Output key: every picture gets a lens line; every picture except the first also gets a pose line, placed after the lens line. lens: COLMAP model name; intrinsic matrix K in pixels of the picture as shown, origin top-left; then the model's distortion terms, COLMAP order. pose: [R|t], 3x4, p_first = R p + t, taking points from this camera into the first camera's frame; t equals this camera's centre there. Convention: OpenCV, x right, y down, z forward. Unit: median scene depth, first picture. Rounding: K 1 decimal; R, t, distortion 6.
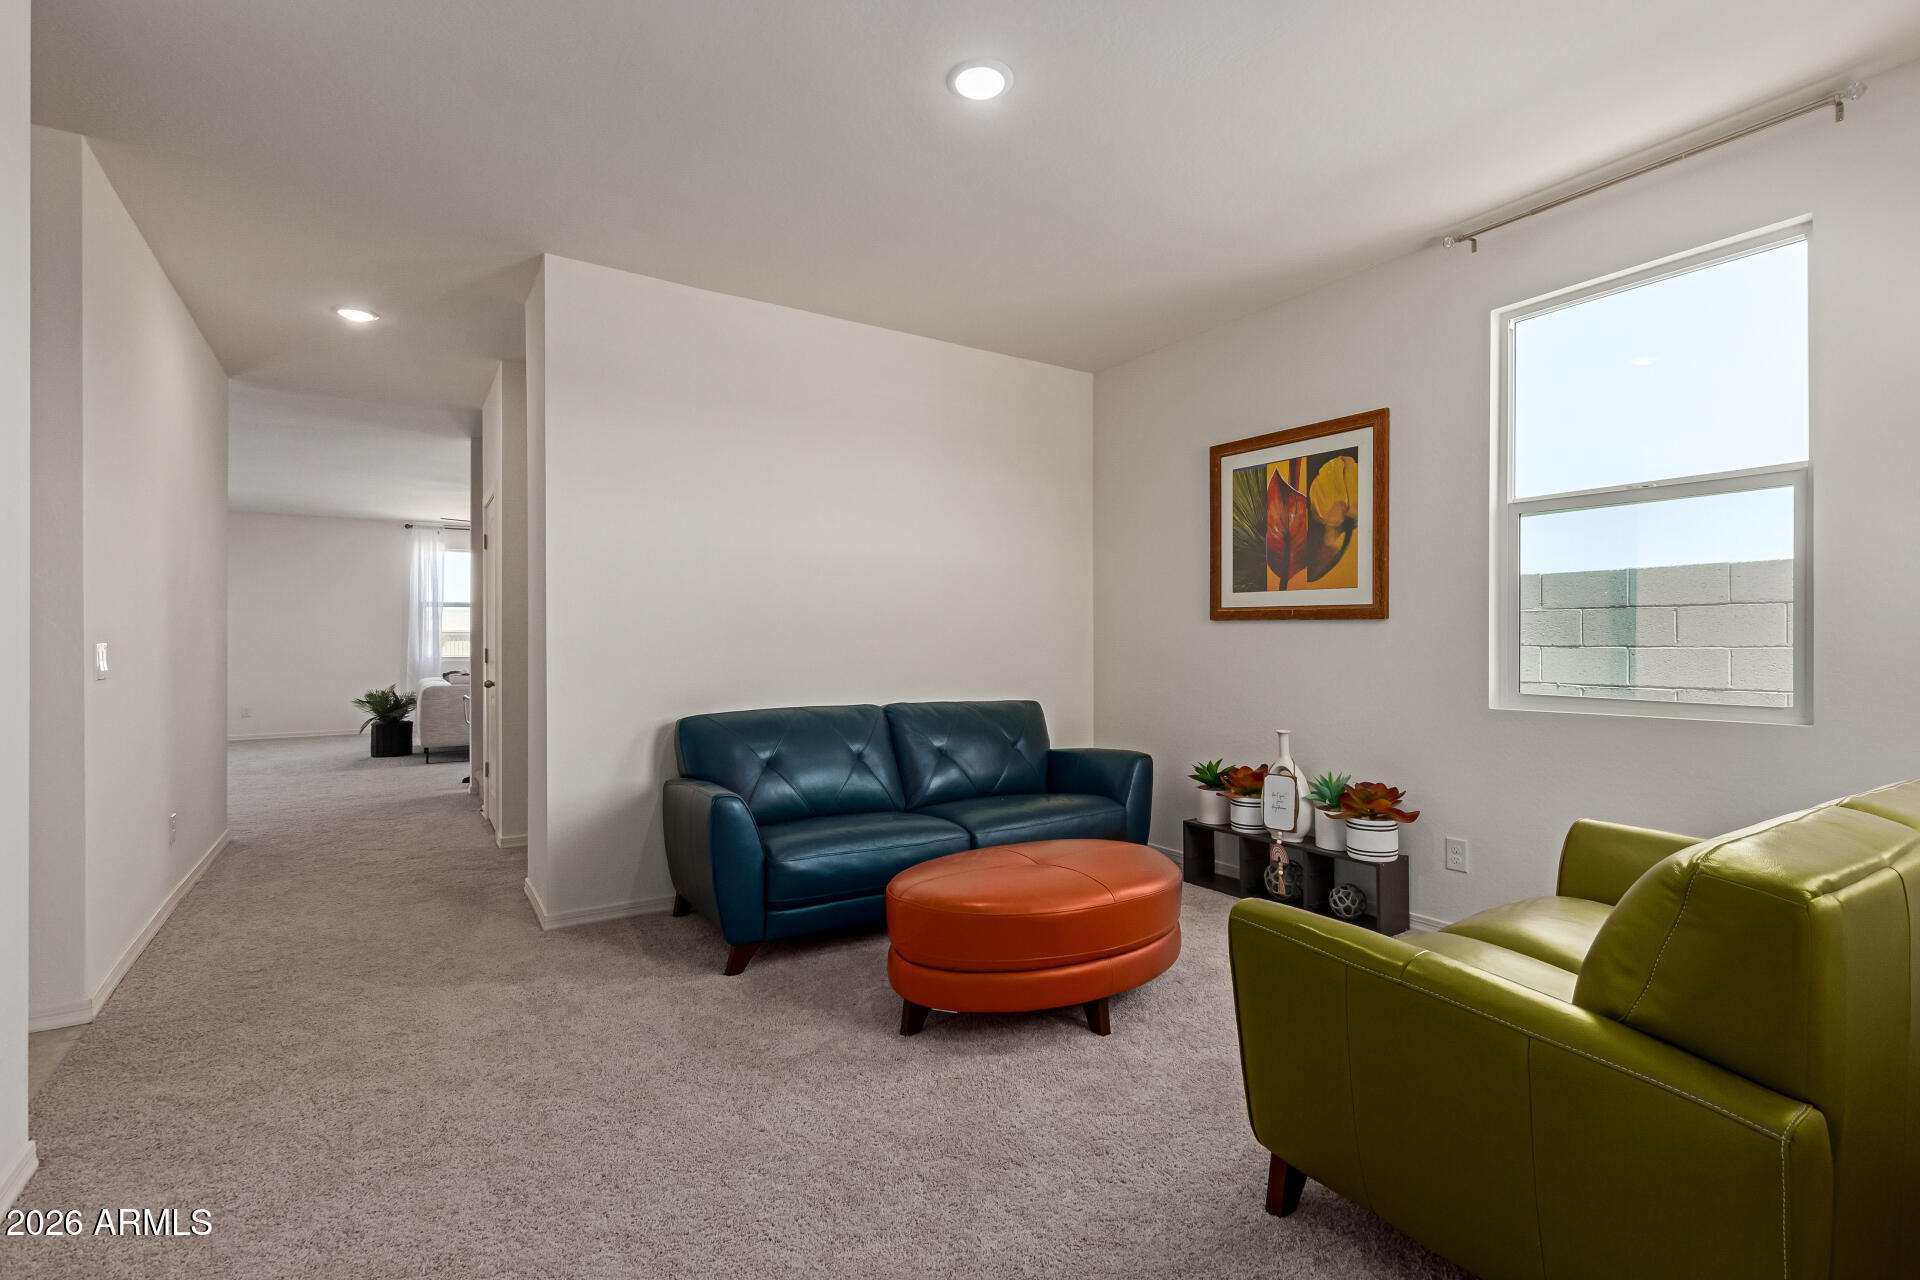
lens RADIAL K [[878.7, 0, 953.2], [0, 878.7, 642.5], [0, 0, 1]] dist [0.000190, -0.000225]
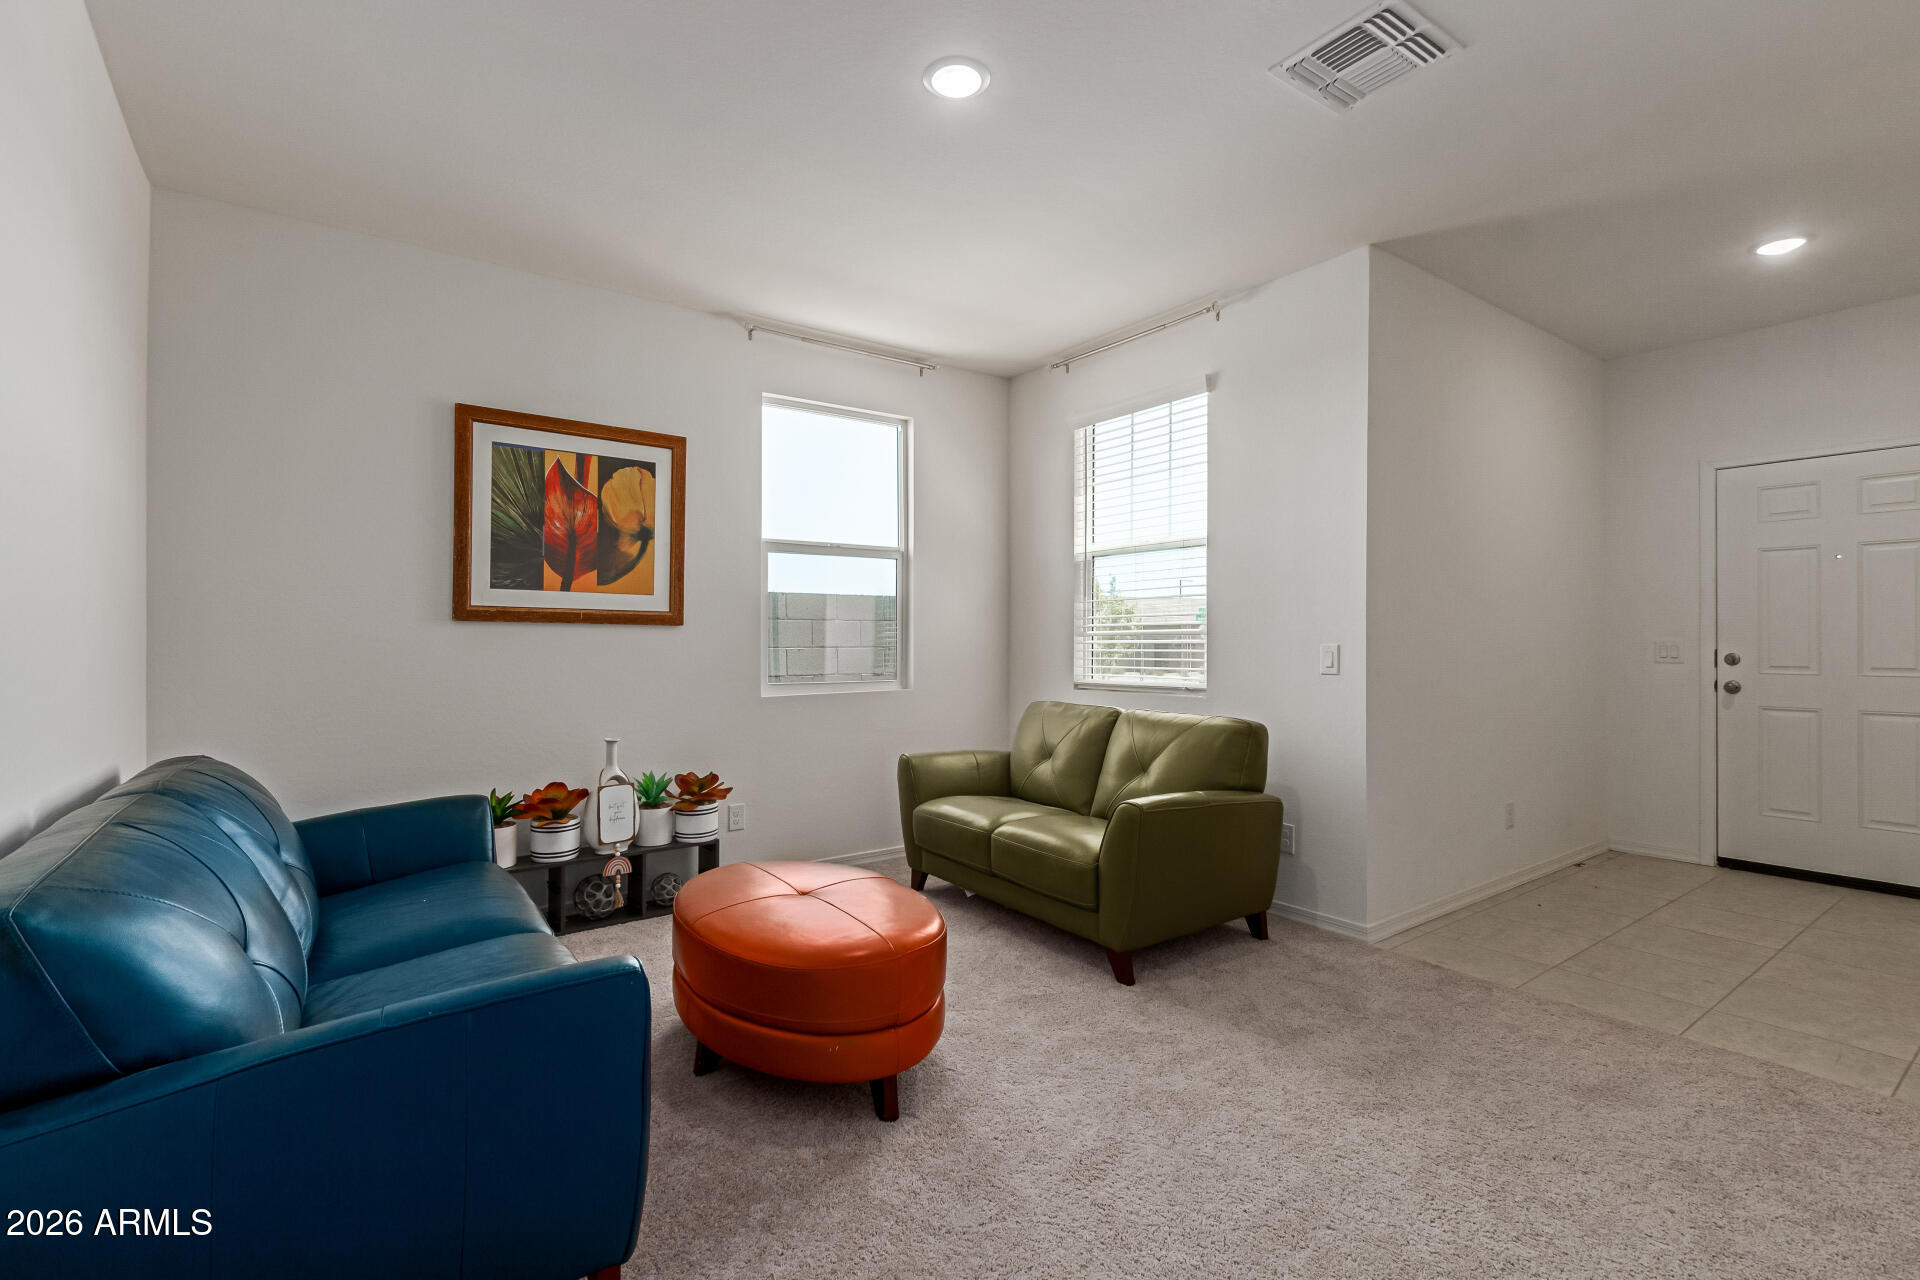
lens RADIAL K [[878.7, 0, 953.2], [0, 878.7, 642.5], [0, 0, 1]] dist [0.000190, -0.000225]
pose [[-0.068564, -0.007194, 0.997621, -0.601584], [0.001757, 0.999972, 0.007332, -0.011671], [-0.997645, 0.002256, -0.068549, 0.679983]]
